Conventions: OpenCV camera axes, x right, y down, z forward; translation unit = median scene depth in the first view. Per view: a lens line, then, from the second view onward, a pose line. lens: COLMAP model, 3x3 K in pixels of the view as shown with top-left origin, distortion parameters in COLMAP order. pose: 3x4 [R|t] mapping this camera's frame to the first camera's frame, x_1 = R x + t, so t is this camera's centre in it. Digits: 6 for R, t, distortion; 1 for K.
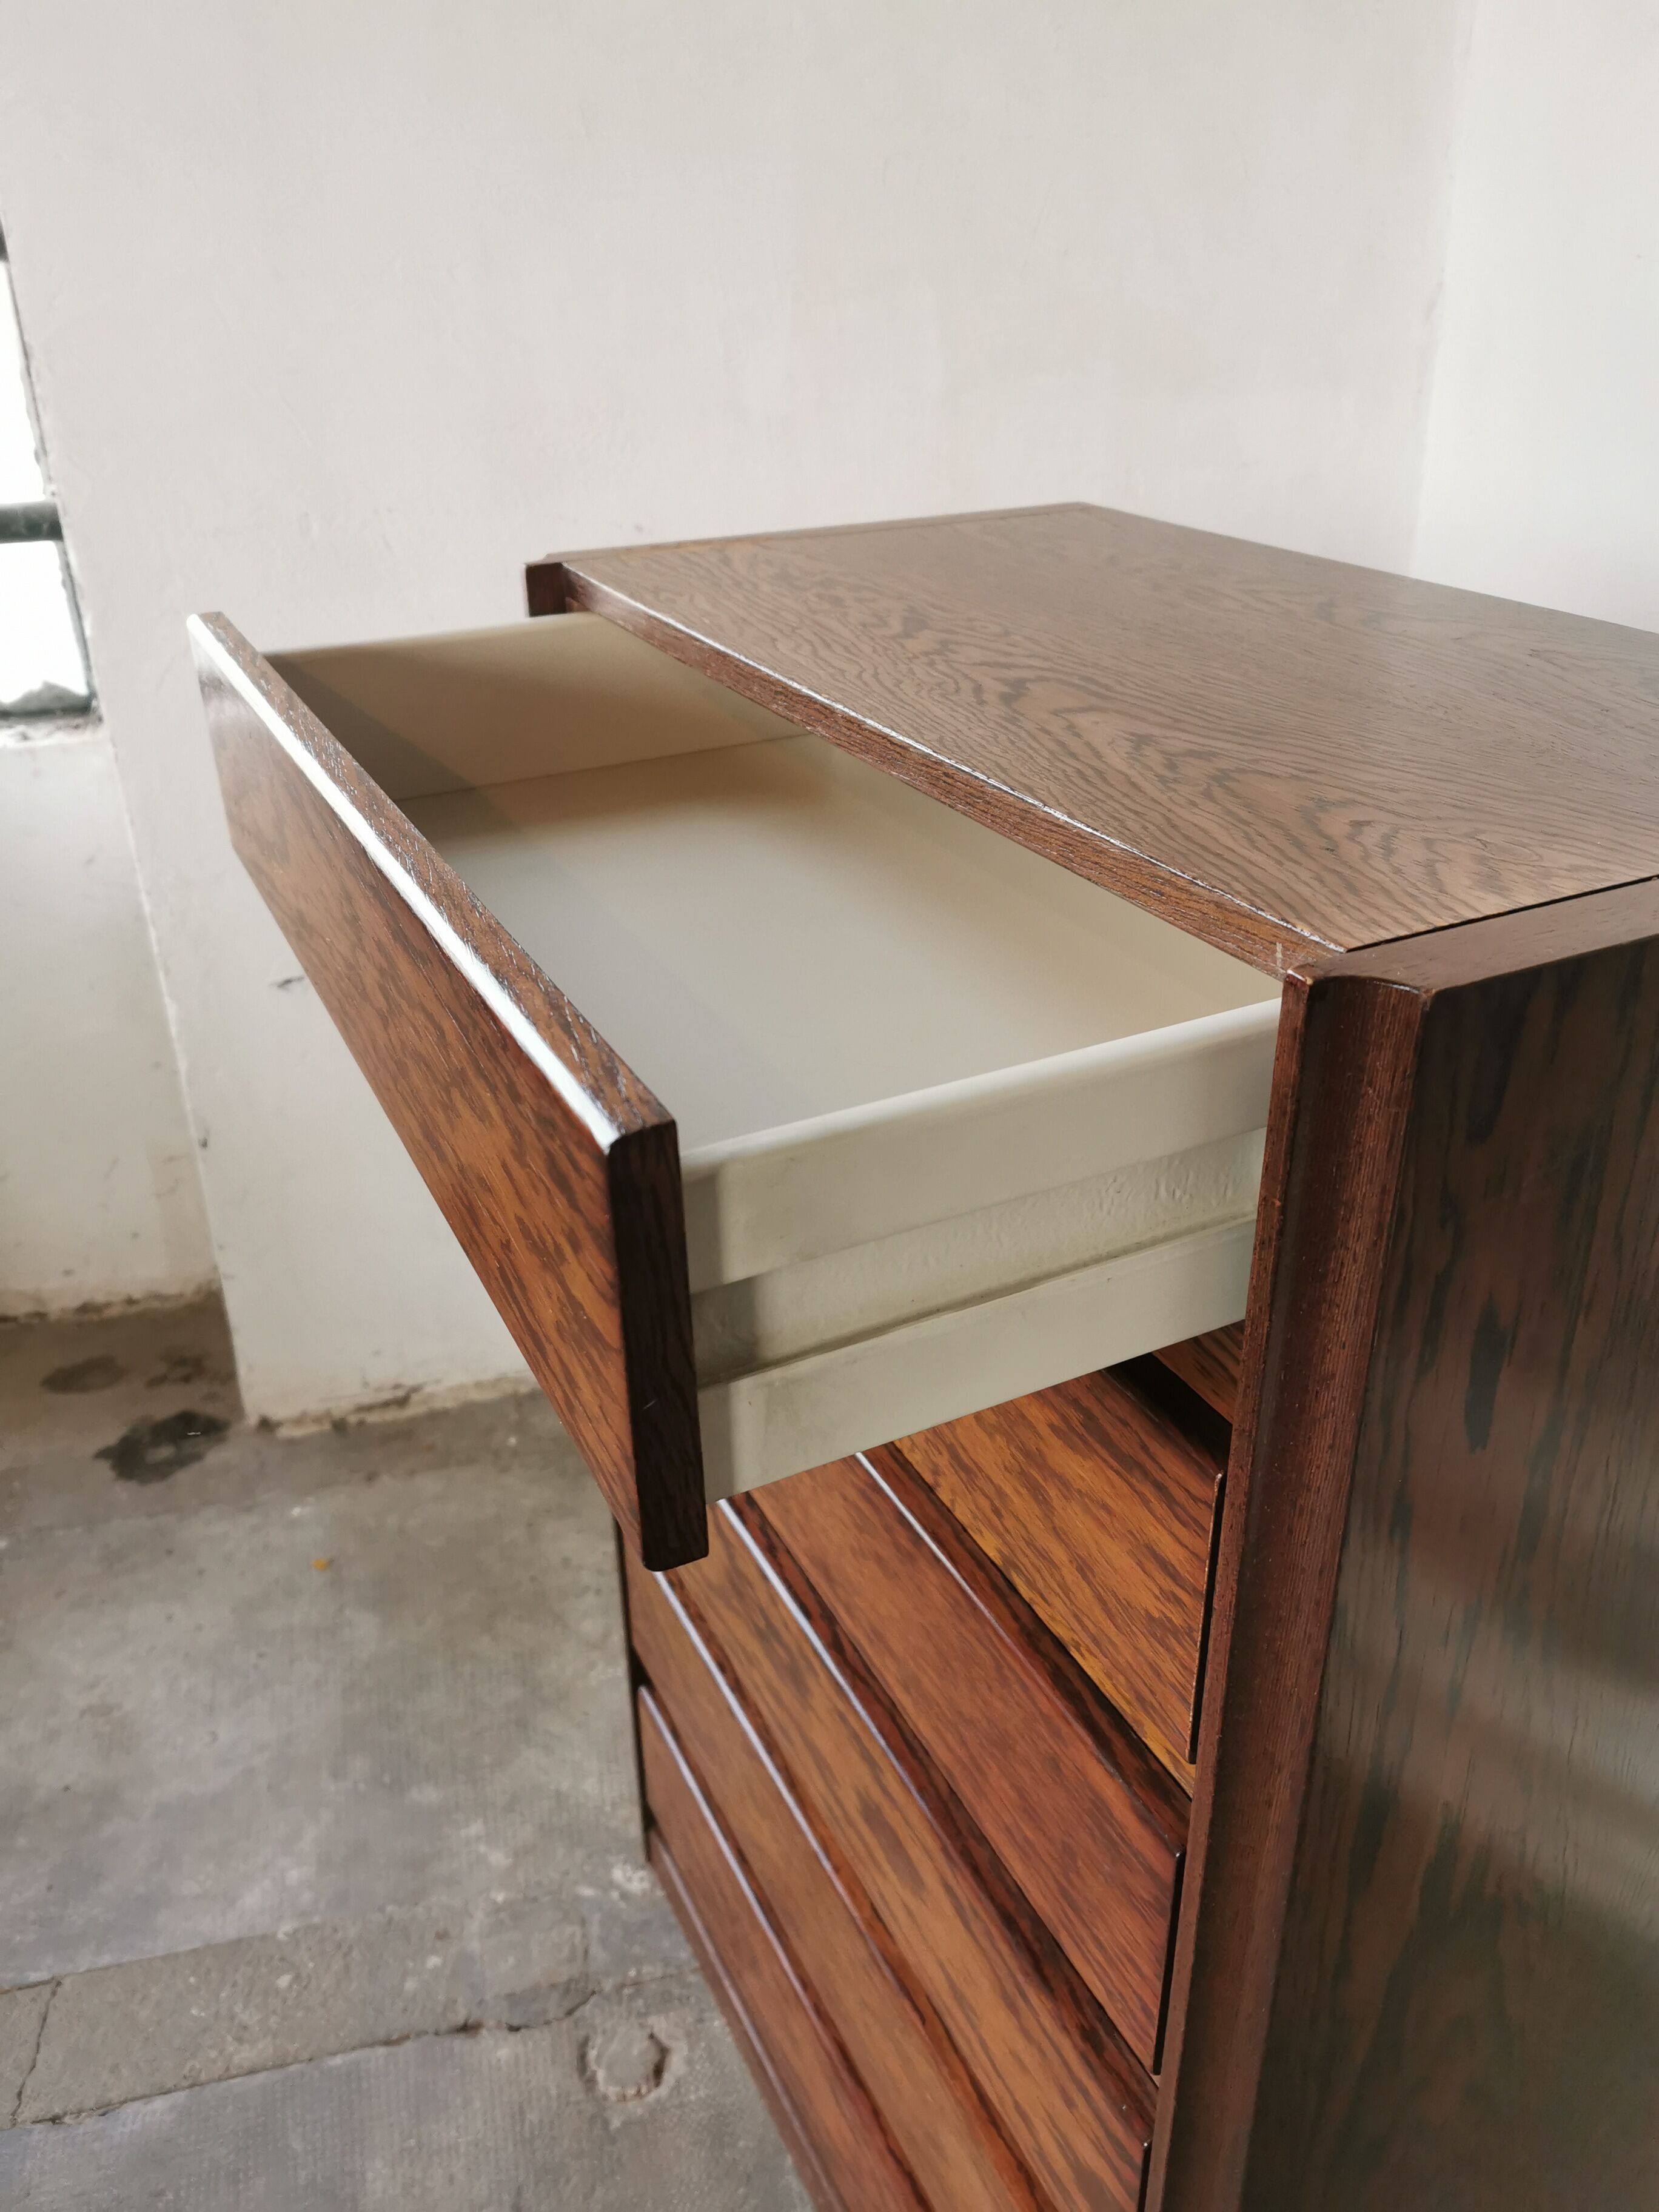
lens RADIAL K [[1723.4, 0, 870.7], [0, 1723.4, 1084.2], [0, 0, 1]] dist [0.043551, -0.083239]
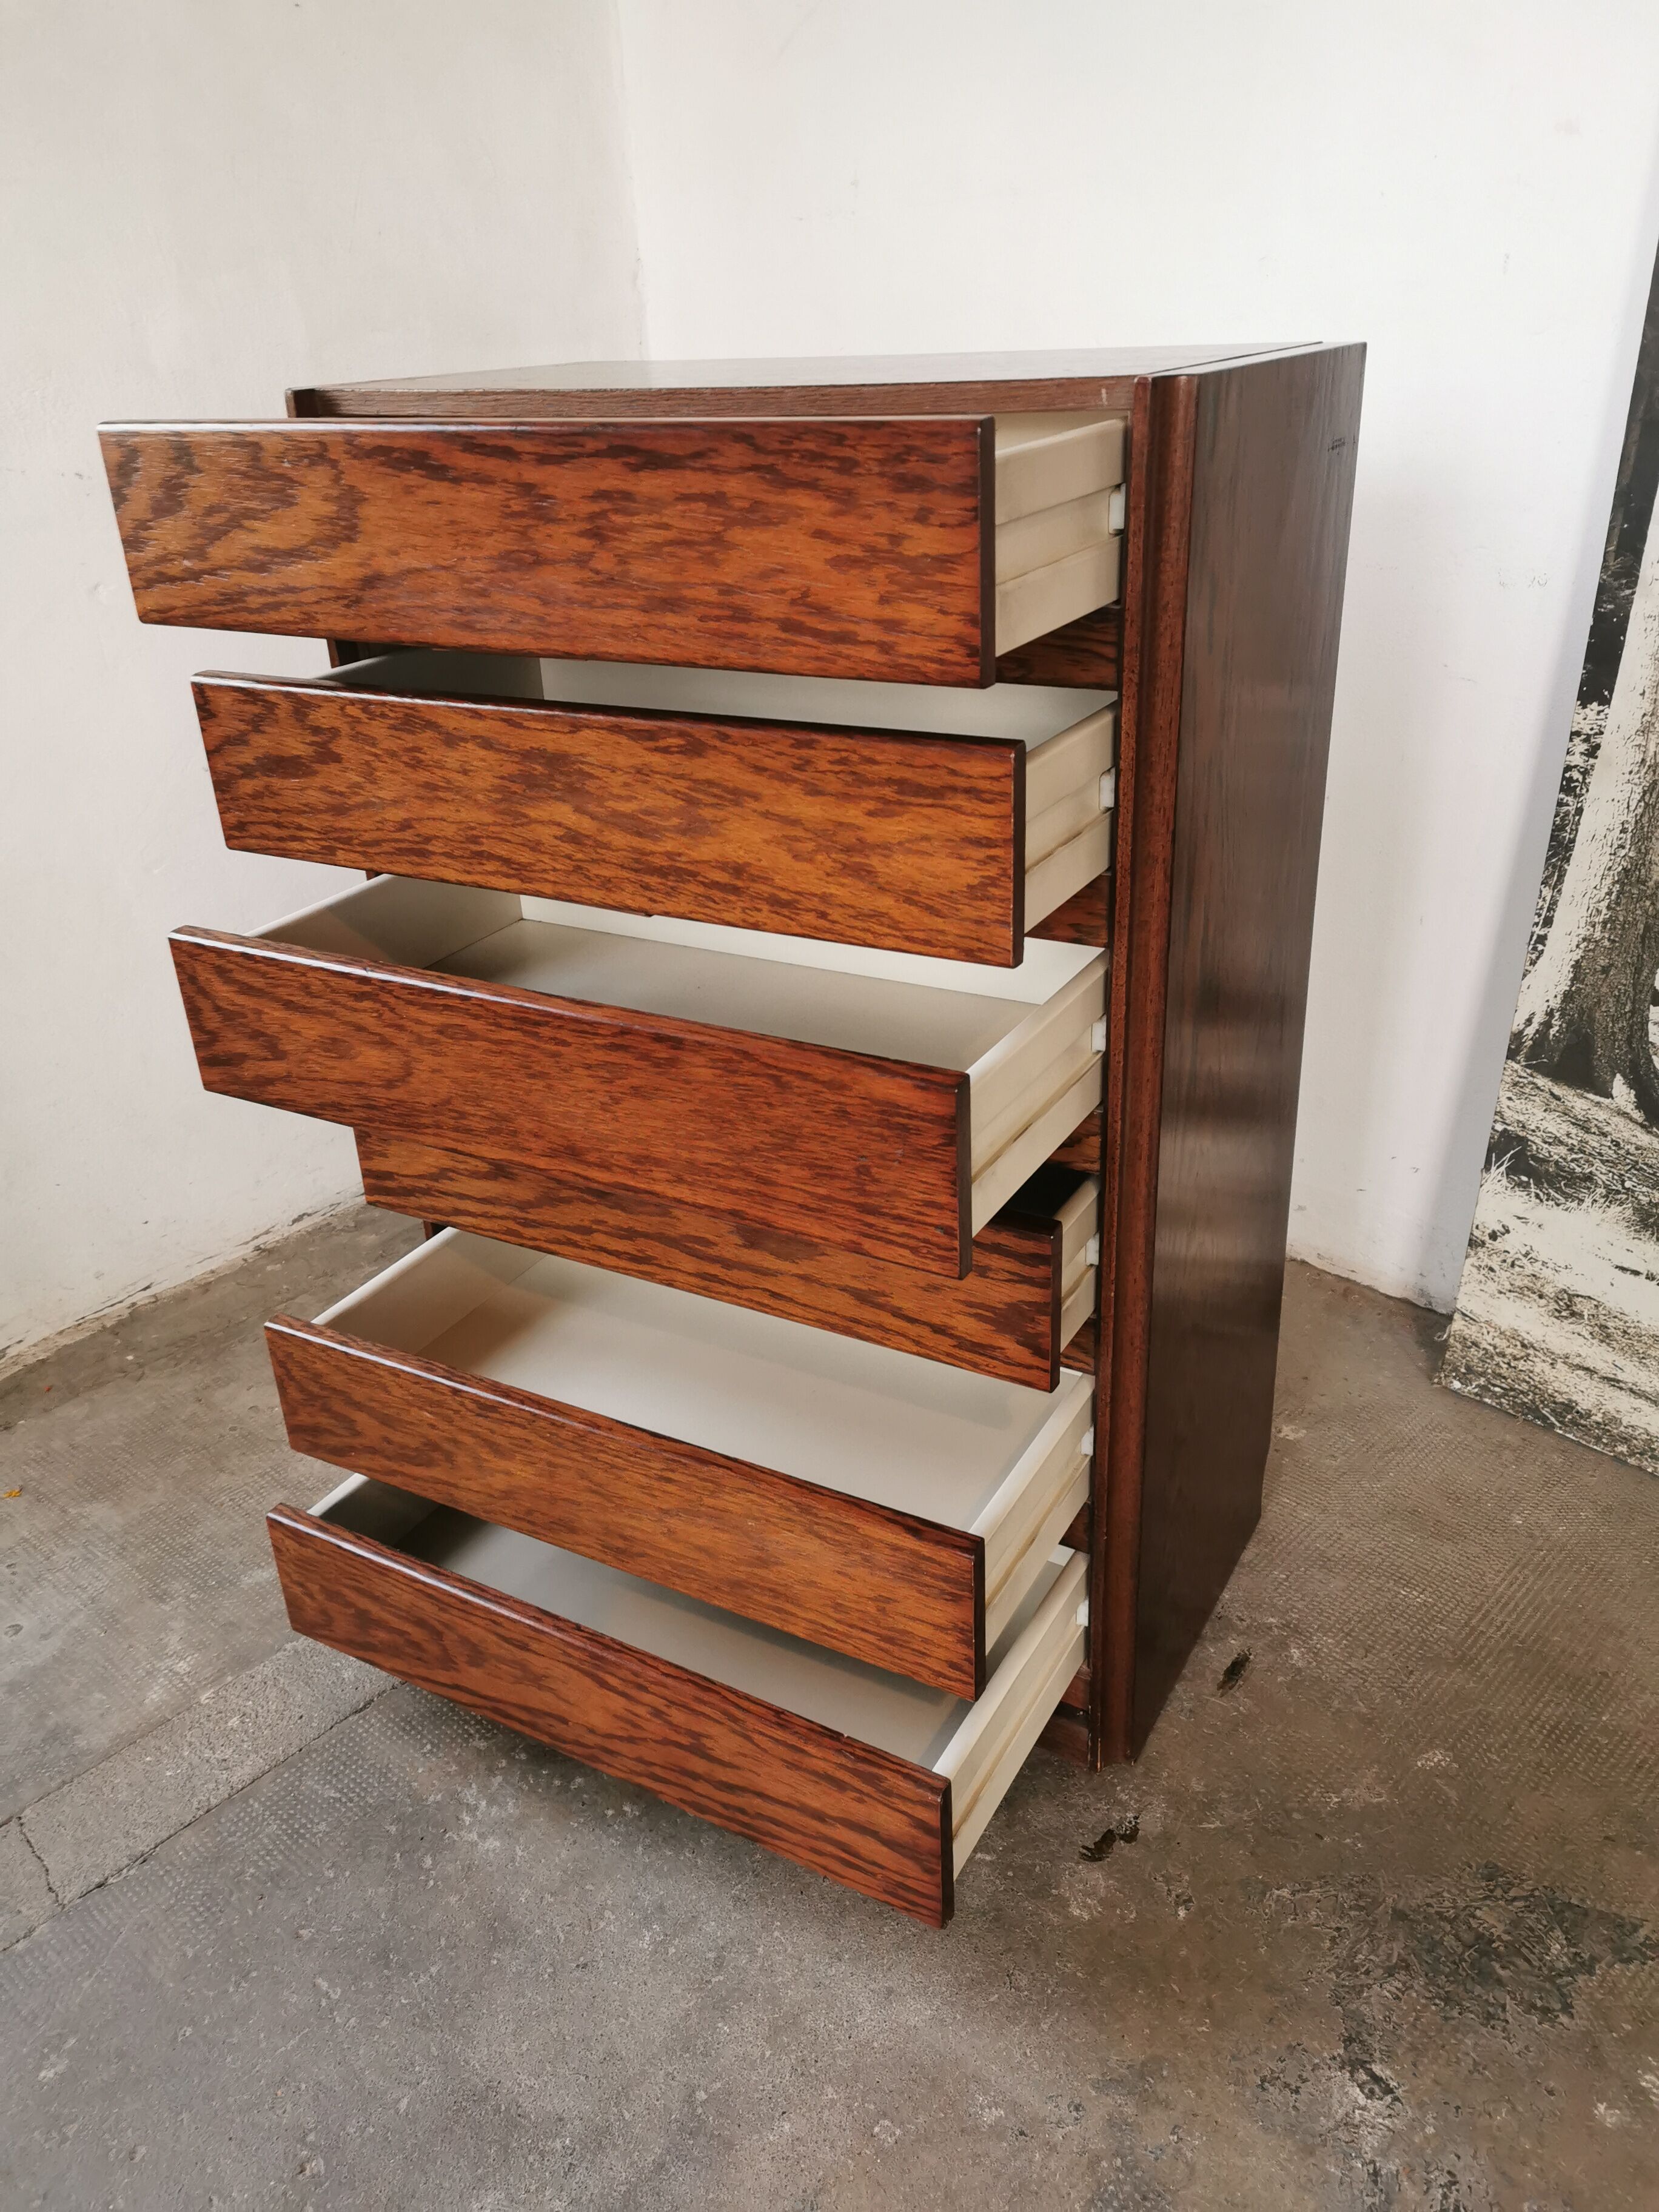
lens RADIAL K [[1708.4, 0, 830.5], [0, 1708.4, 1111.5], [0, 0, 1]] dist [0.075969, -0.097083]
pose [[0.840956, -0.261308, 0.473825, -0.381342], [0.278912, 0.959706, 0.034245, 0.180076], [-0.463682, 0.103357, 0.879953, -0.176110]]
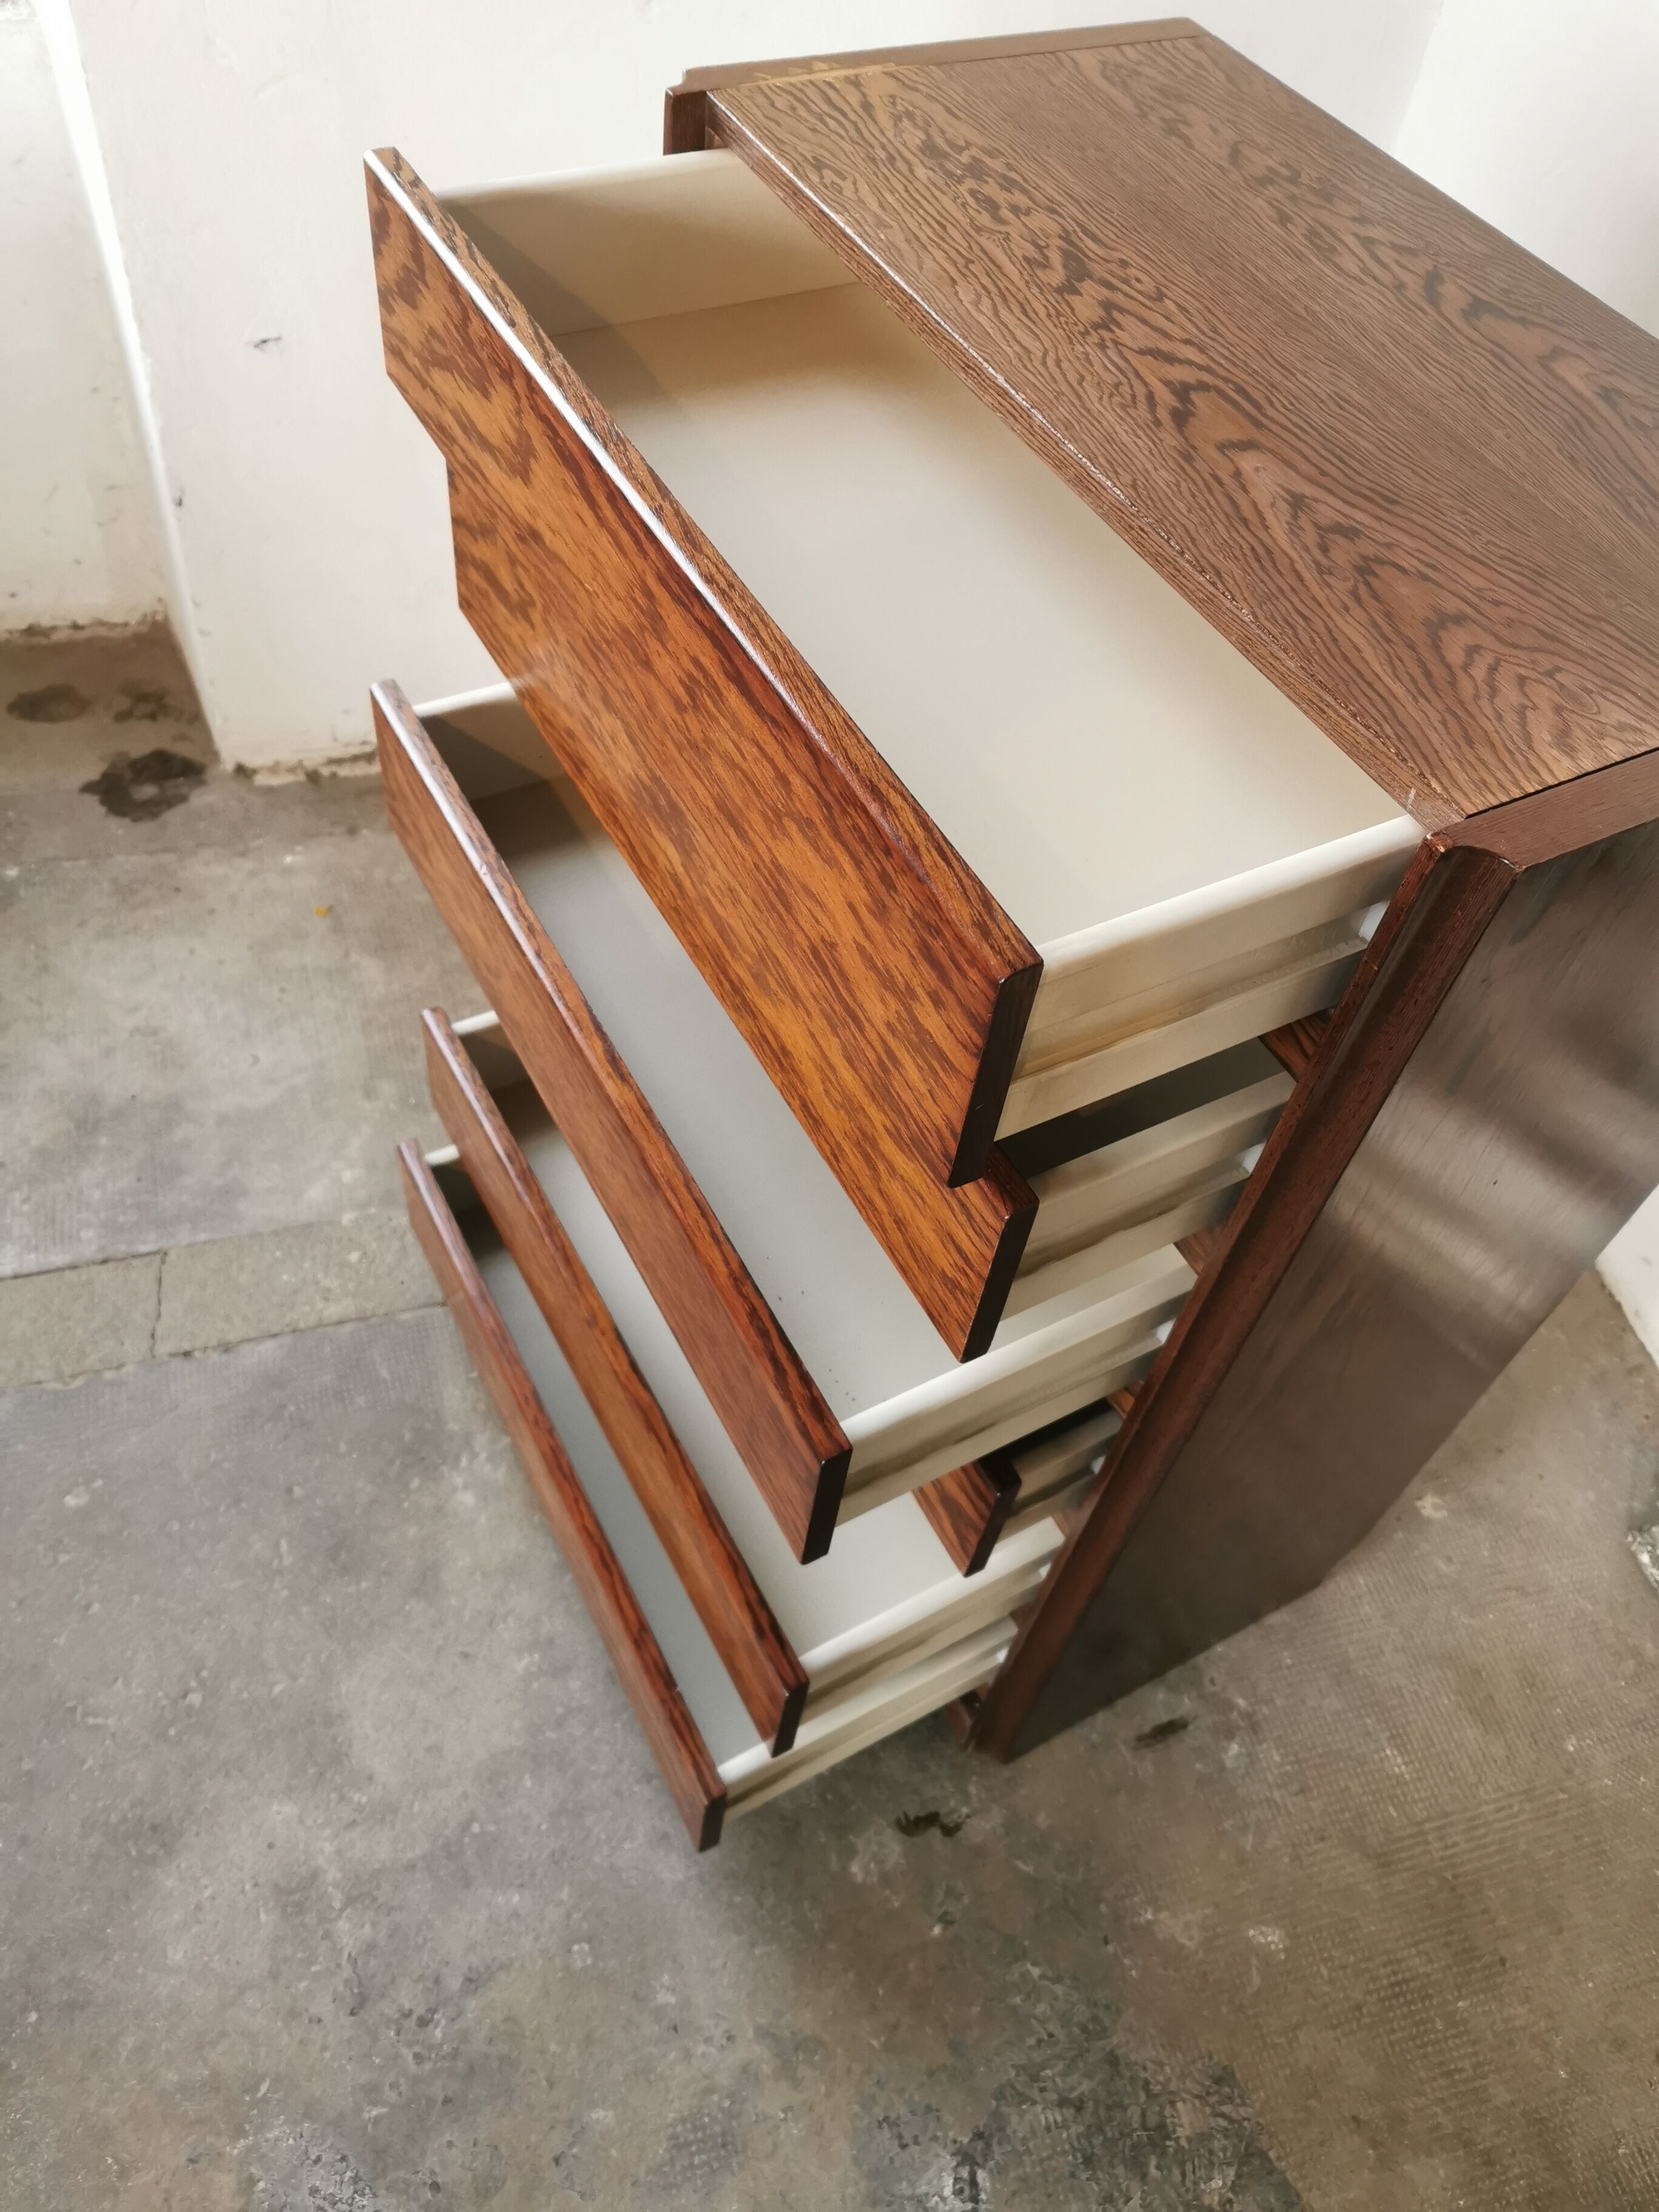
lens RADIAL K [[1718.8, 0, 851.1], [0, 1718.8, 1090.4], [0, 0, 1]] dist [0.079259, -0.113038]
pose [[0.992157, 0.049231, 0.114896, -0.112890], [-0.092330, 0.908243, 0.408130, -0.120298], [-0.084260, -0.415537, 0.905665, -0.104539]]
